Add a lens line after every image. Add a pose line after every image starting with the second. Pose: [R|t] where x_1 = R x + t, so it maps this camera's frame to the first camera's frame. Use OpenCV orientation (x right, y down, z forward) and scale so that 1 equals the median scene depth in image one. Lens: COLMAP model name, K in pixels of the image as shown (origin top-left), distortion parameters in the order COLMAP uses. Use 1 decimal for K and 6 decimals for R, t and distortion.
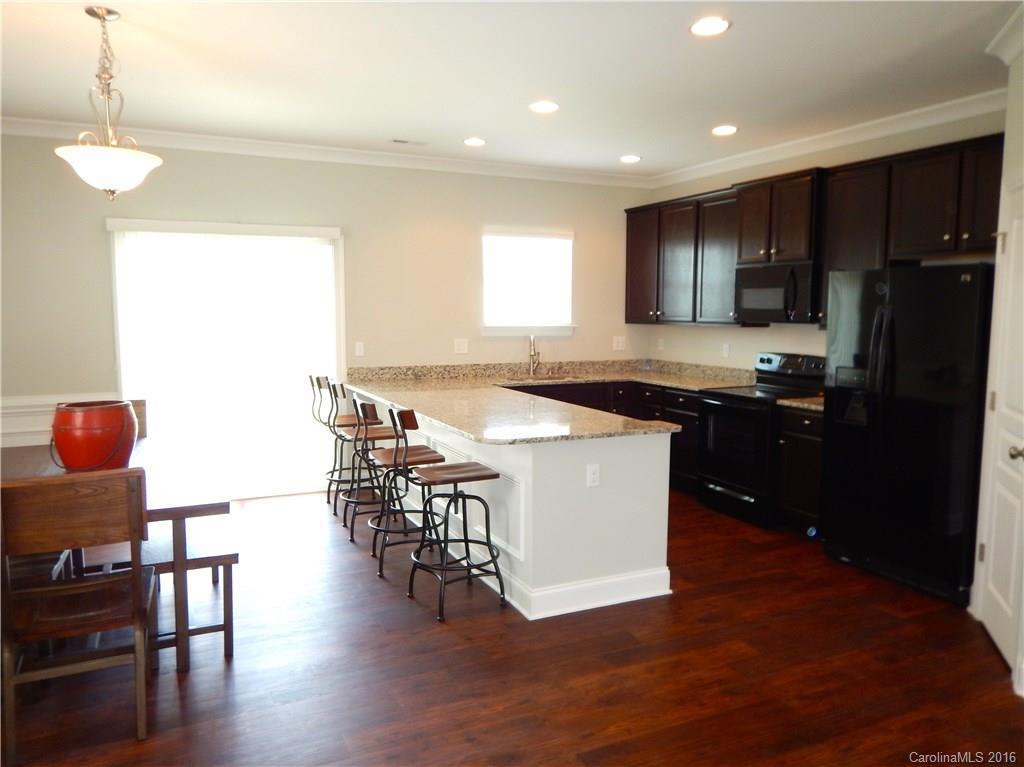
lens RADIAL K [[741.8, 0, 483.3], [0, 741.8, 381.2], [0, 0, 1]] dist [-0.000201, 0.000566]
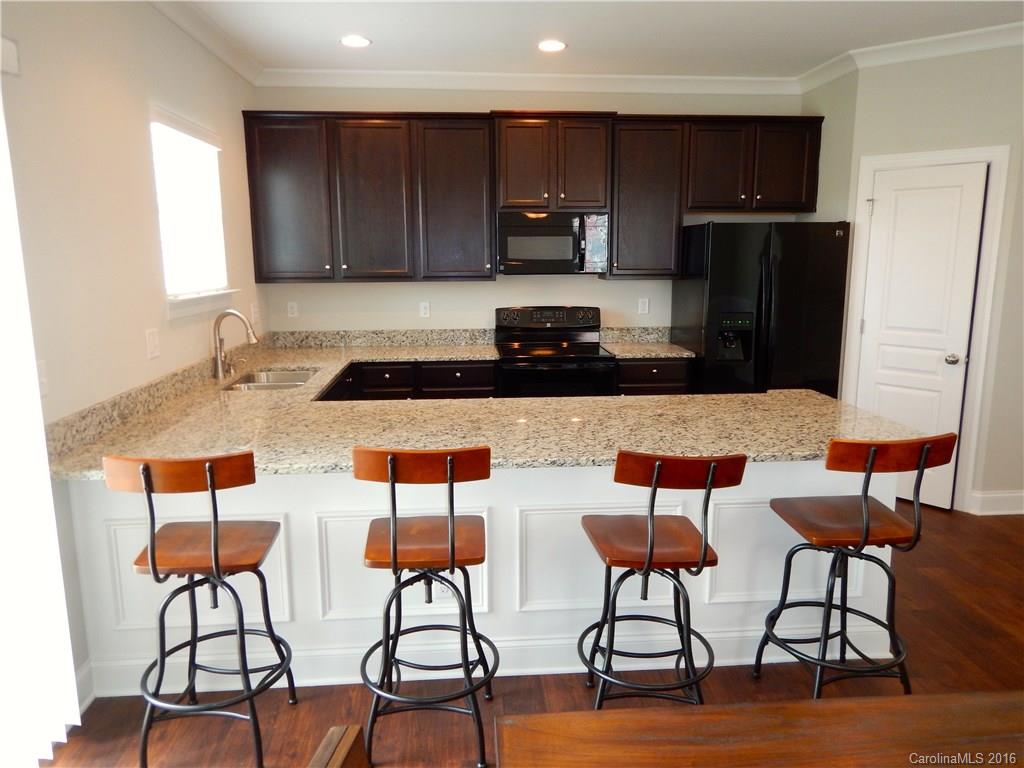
lens RADIAL K [[735.8, 0, 510.0], [0, 735.8, 390.2], [0, 0, 1]] dist [-0.002833, -0.000285]
pose [[0.352603, -0.177100, 0.918862, -0.448030], [0.098233, 0.983508, 0.151864, -0.073911], [-0.930603, 0.036715, 0.364185, 0.656061]]
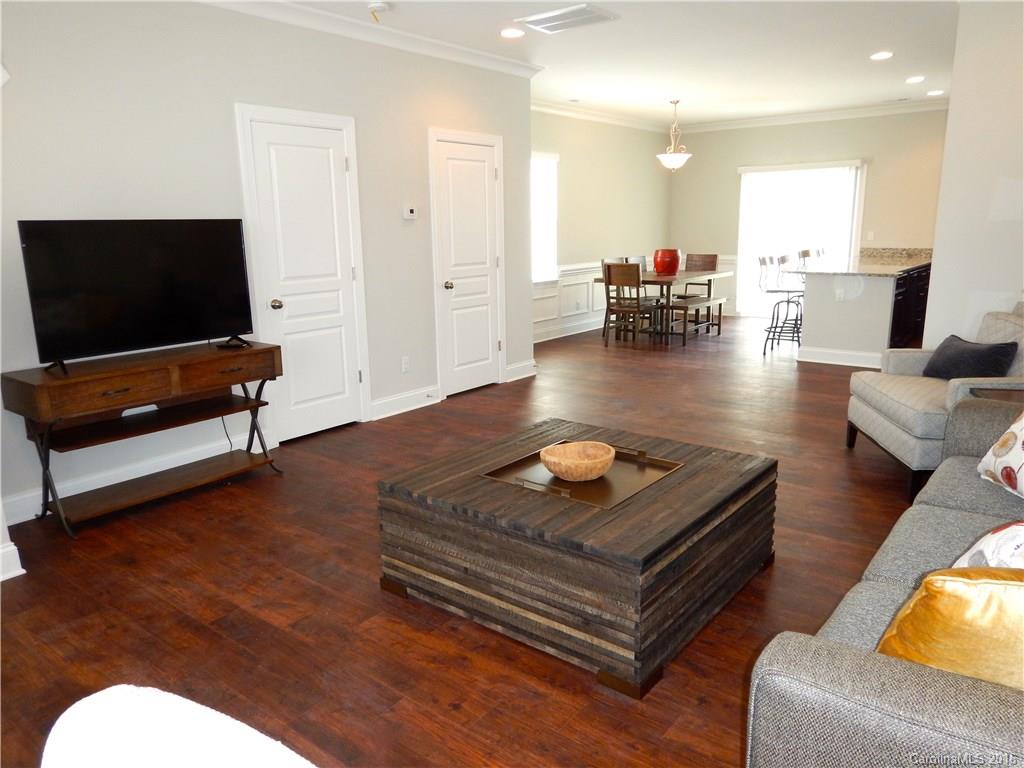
lens RADIAL K [[735.8, 0, 510.0], [0, 735.8, 390.2], [0, 0, 1]] dist [-0.002833, -0.000285]
pose [[0.460879, 0.187749, -0.867376, 0.932192], [-0.067600, 0.981953, 0.176631, 0.056192], [0.884884, -0.022771, 0.465254, -0.431198]]
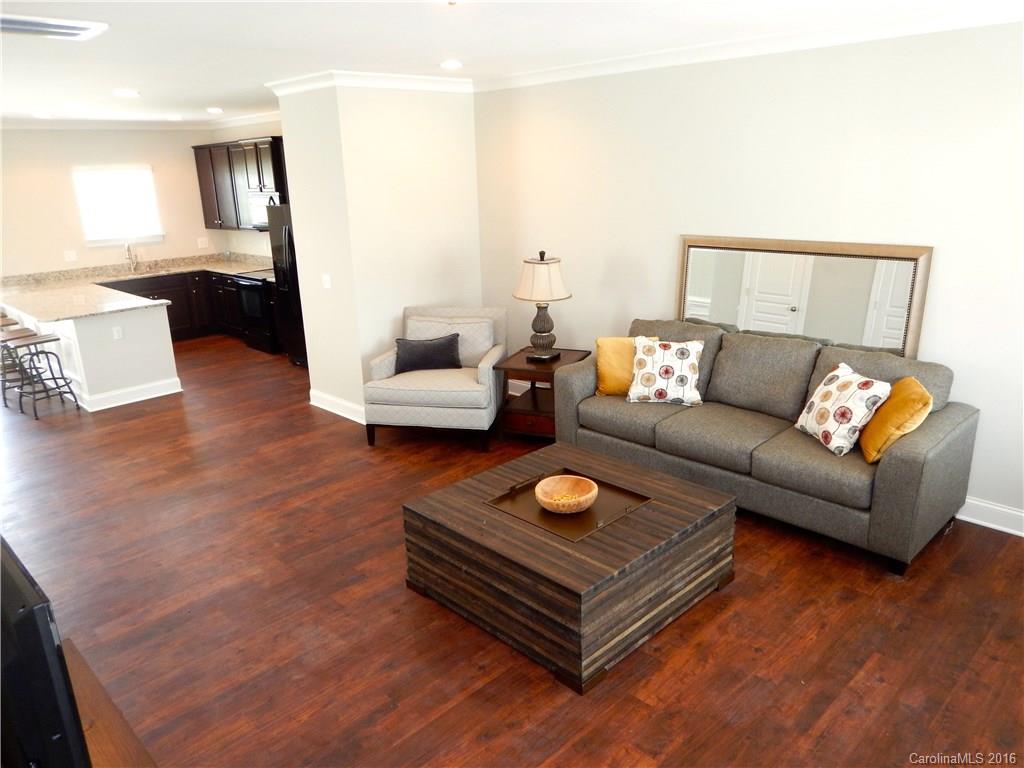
lens RADIAL K [[735.8, 0, 510.0], [0, 735.8, 390.2], [0, 0, 1]] dist [-0.002833, -0.000285]
pose [[0.937573, -0.137359, 0.319515, 0.299842], [0.073758, 0.976336, 0.203292, -0.022329], [-0.339878, -0.167035, 0.925517, -0.688290]]
